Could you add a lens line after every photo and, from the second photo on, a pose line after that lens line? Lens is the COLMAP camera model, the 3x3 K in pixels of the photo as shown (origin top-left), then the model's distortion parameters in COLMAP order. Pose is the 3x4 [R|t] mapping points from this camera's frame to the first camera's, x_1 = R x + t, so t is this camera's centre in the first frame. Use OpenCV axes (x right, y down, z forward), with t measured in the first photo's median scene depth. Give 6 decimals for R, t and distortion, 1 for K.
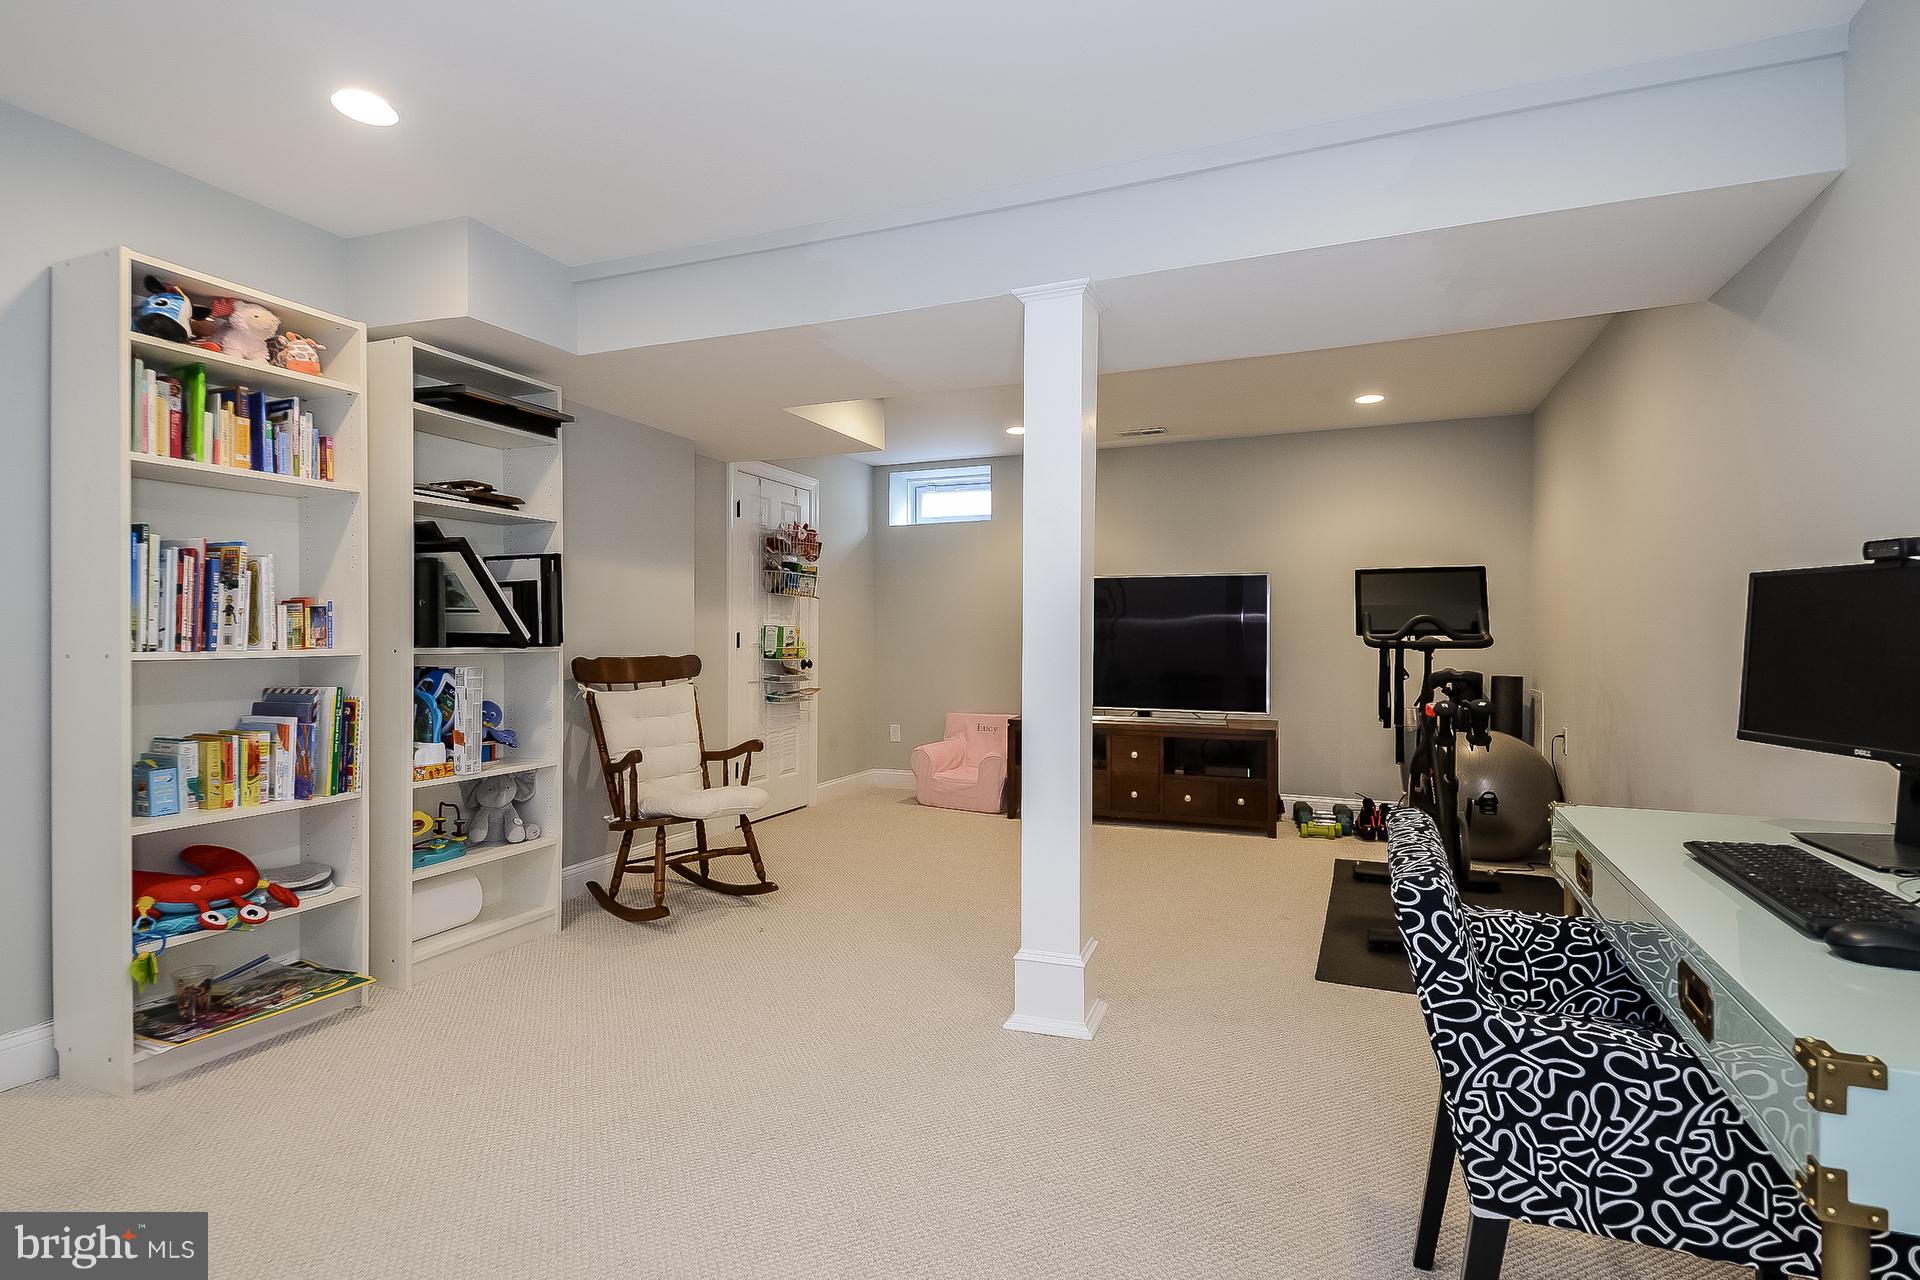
lens RADIAL K [[929.8, 0, 966.6], [0, 929.8, 645.5], [0, 0, 1]] dist [0.044957, -0.037284]
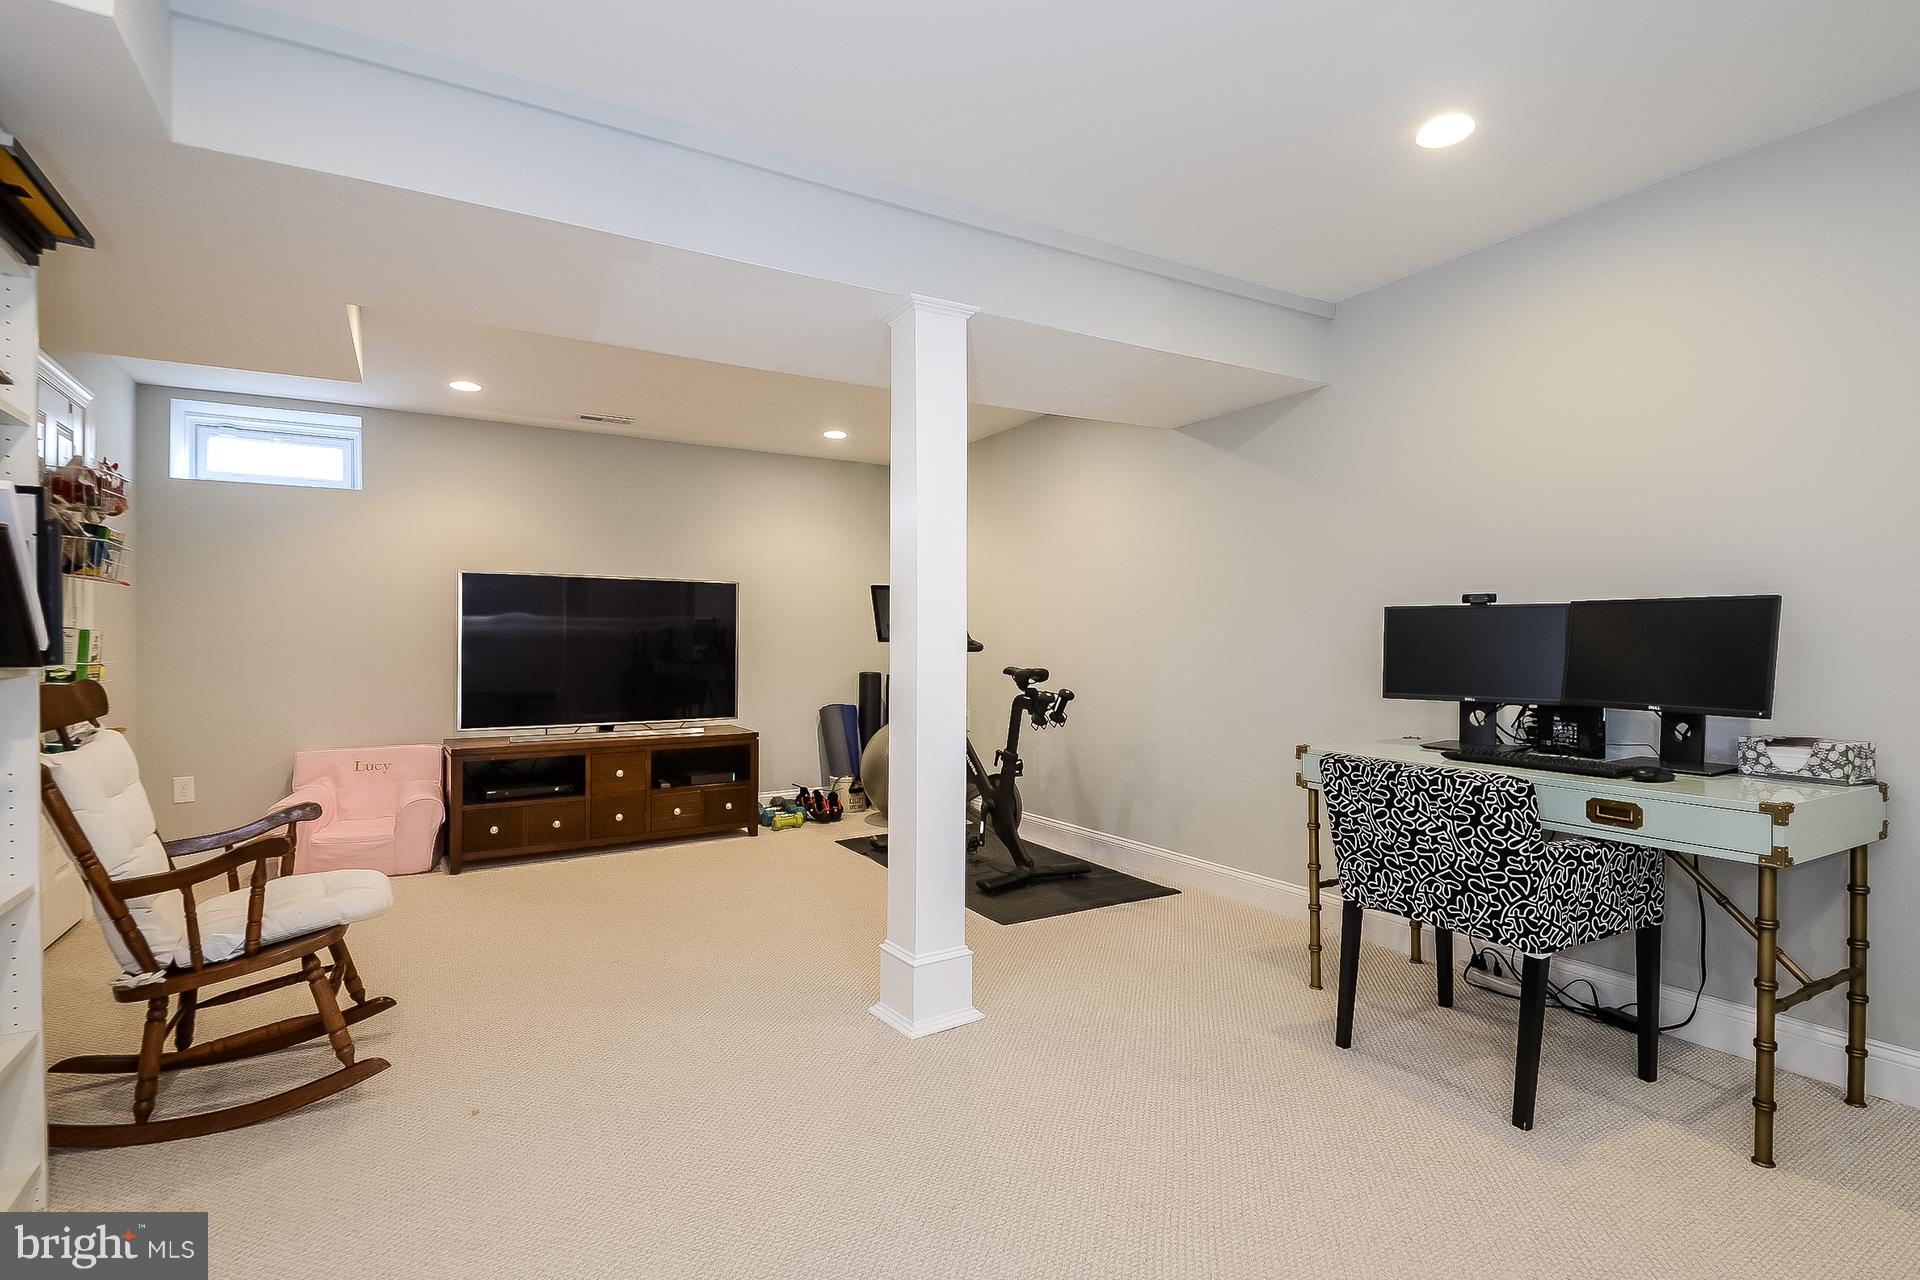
lens RADIAL K [[929.8, 0, 966.6], [0, 929.8, 645.5], [0, 0, 1]] dist [0.044957, -0.037284]
pose [[0.586941, -0.006590, 0.809603, -0.373626], [0.011998, 0.999928, -0.000559, -0.003400], [-0.809541, 0.010042, 0.586977, 0.194776]]
